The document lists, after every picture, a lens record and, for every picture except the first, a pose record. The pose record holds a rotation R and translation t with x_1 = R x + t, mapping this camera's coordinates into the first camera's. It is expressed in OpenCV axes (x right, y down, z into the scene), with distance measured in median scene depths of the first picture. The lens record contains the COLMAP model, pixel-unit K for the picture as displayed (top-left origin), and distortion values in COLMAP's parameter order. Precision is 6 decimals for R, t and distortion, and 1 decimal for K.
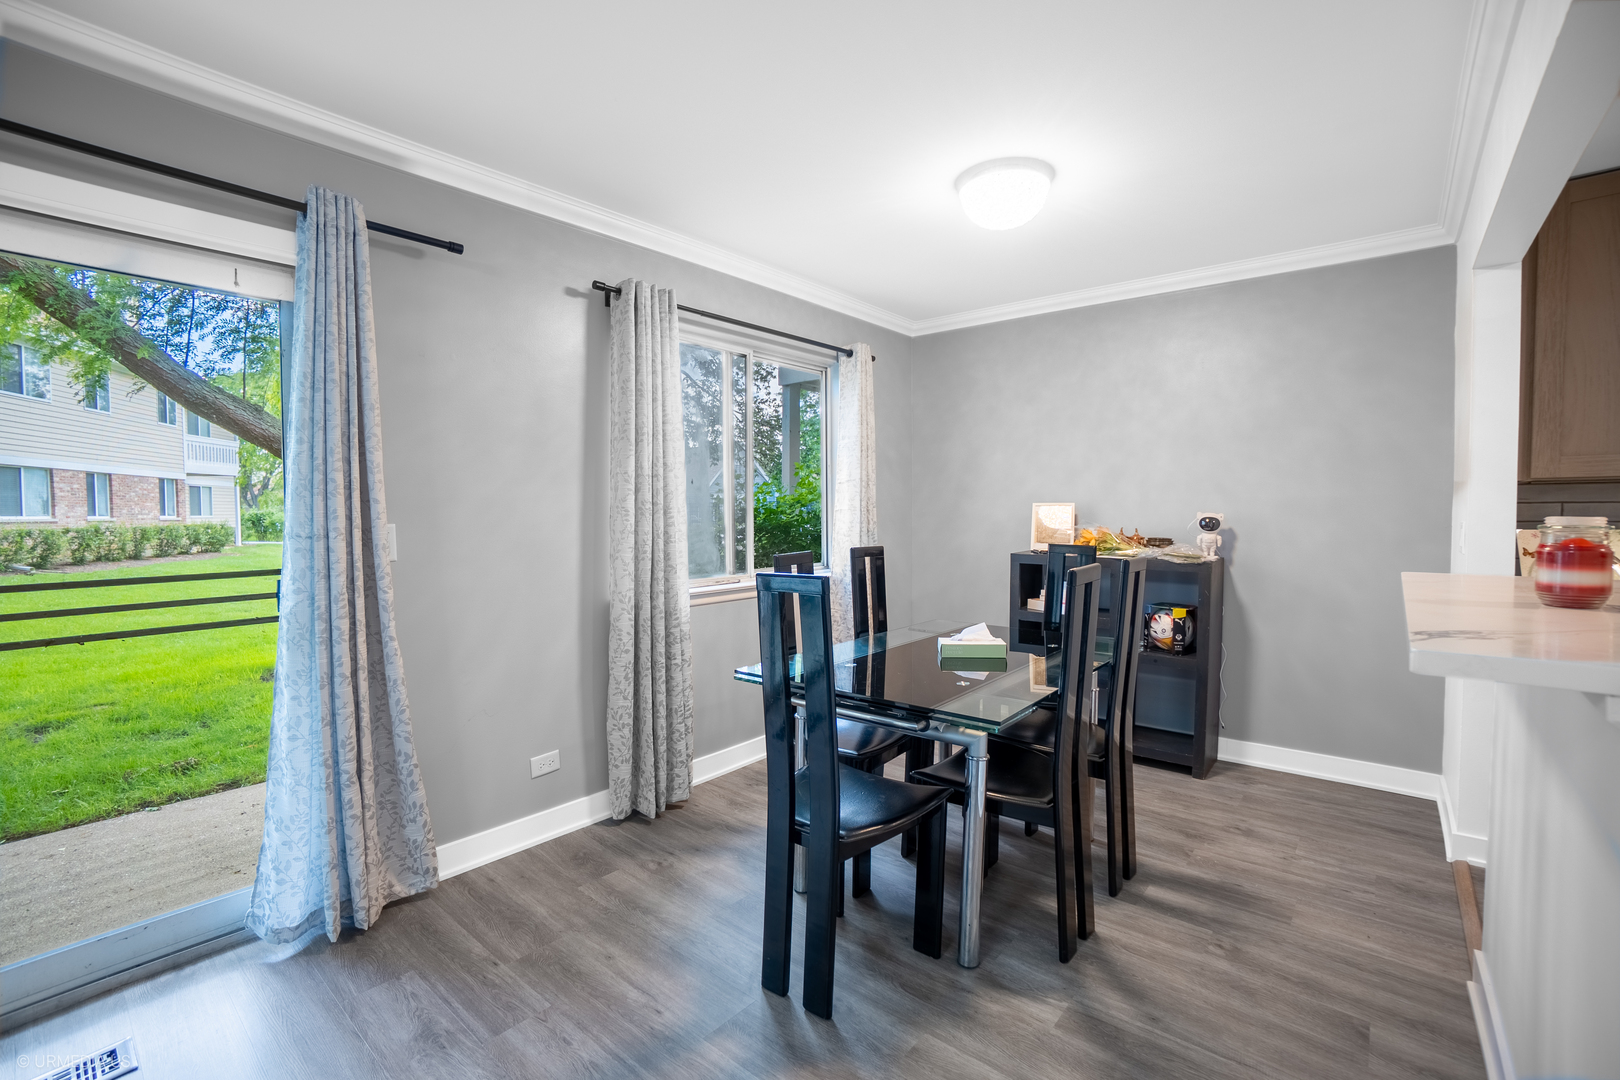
lens RADIAL K [[702.4, 0, 797.5], [0, 702.4, 551.0], [0, 0, 1]] dist [-0.013009, 0.001546]
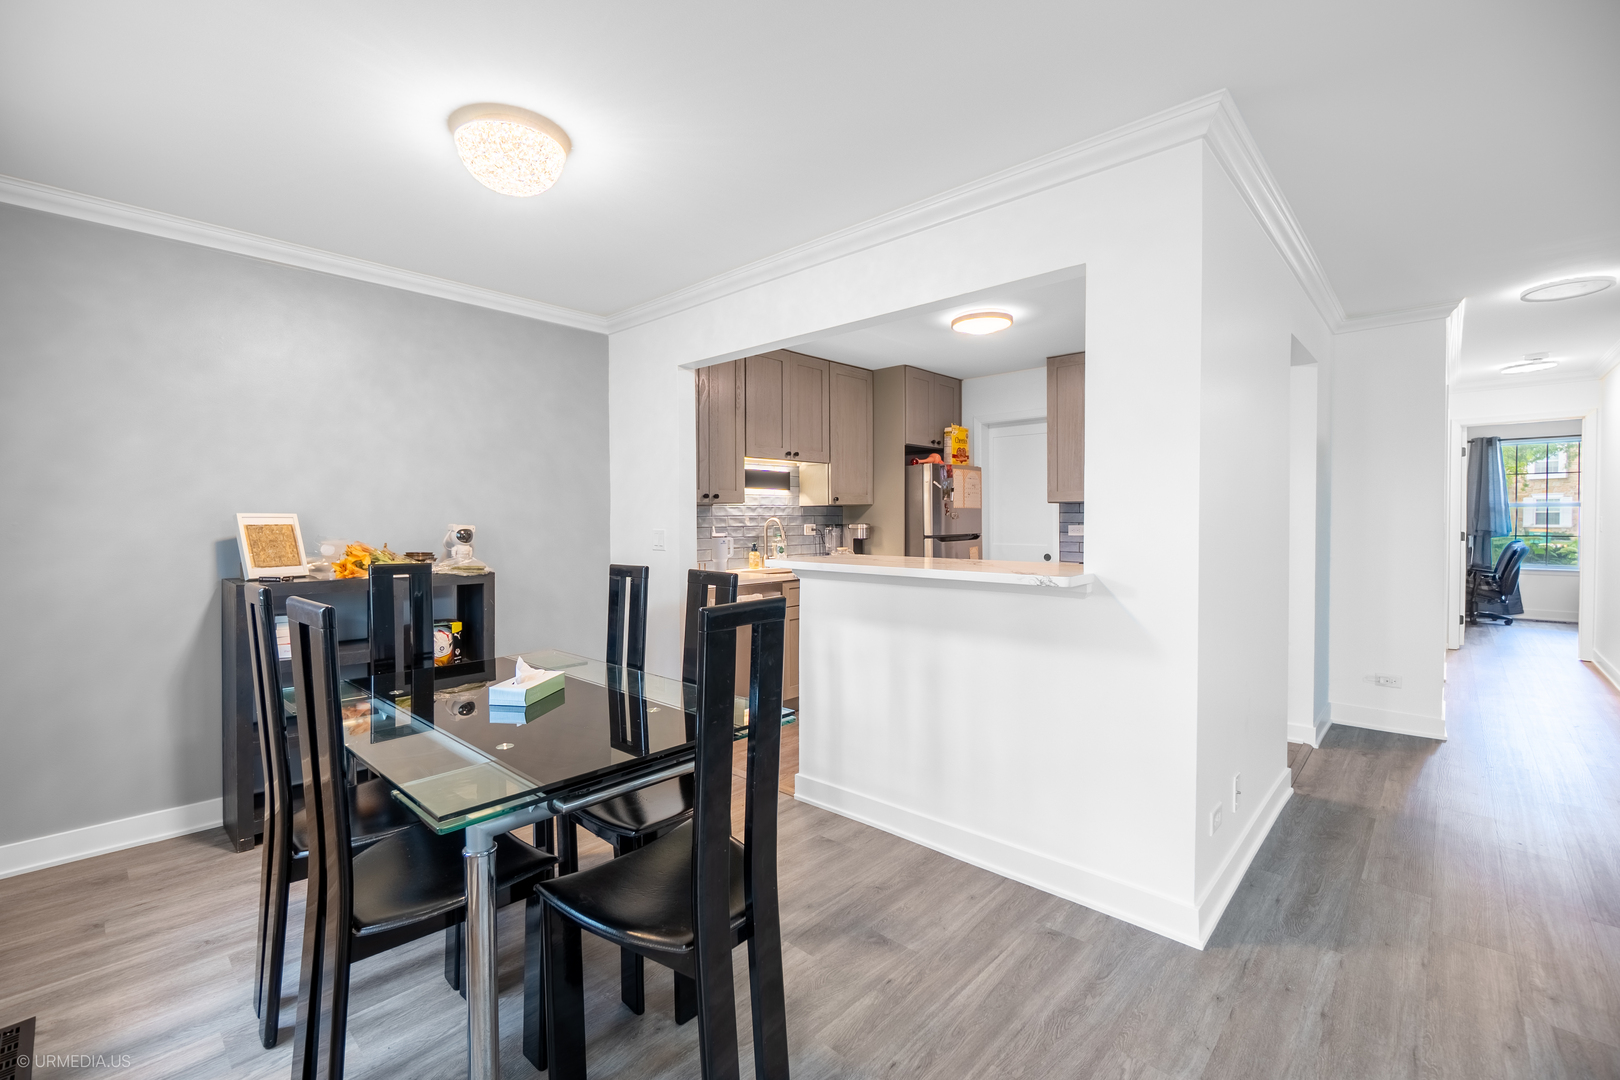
lens RADIAL K [[702.4, 0, 807.7], [0, 702.4, 537.6], [0, 0, 1]] dist [-0.013009, 0.001546]
pose [[0.040237, -0.024127, 0.998899, -0.408223], [0.057036, 0.998134, 0.021811, -0.029708], [-0.997561, 0.056096, 0.041538, 0.460914]]
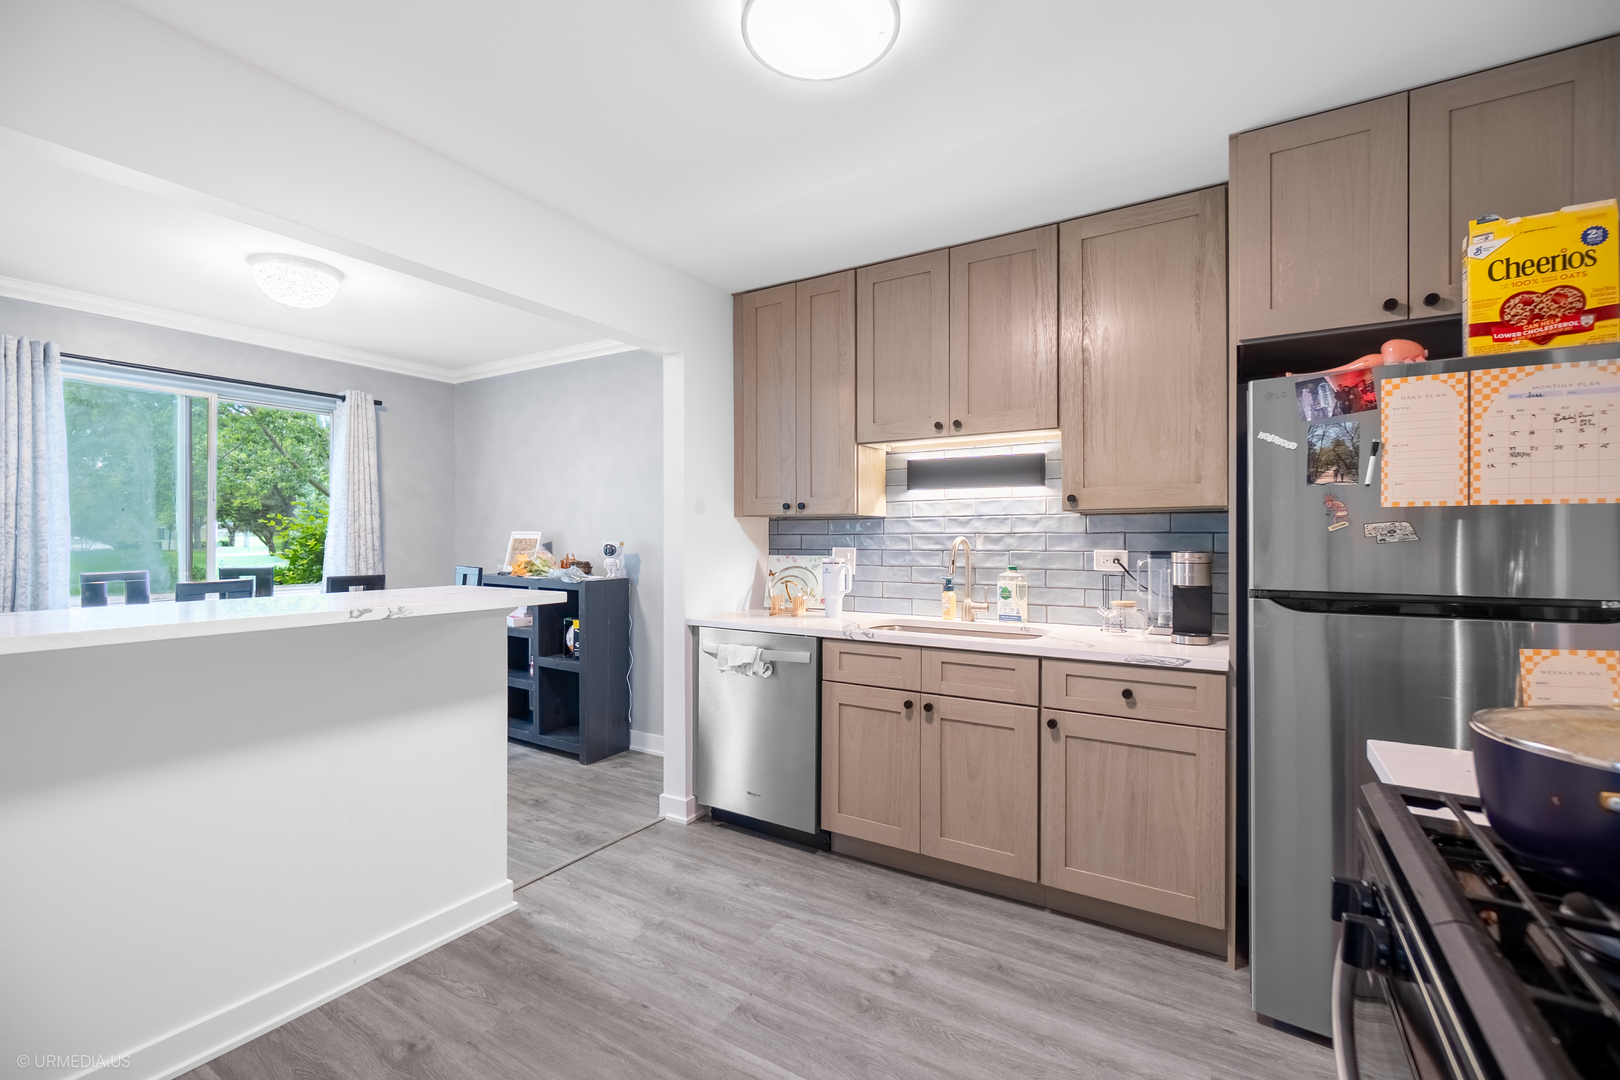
lens RADIAL K [[702.4, 0, 780.6], [0, 702.4, 536.9], [0, 0, 1]] dist [-0.013009, 0.001546]
pose [[0.991693, 0.008247, 0.128366, 0.725585], [-0.001227, 0.998504, -0.054673, 0.004890], [-0.128625, 0.054062, 0.990219, -0.232559]]
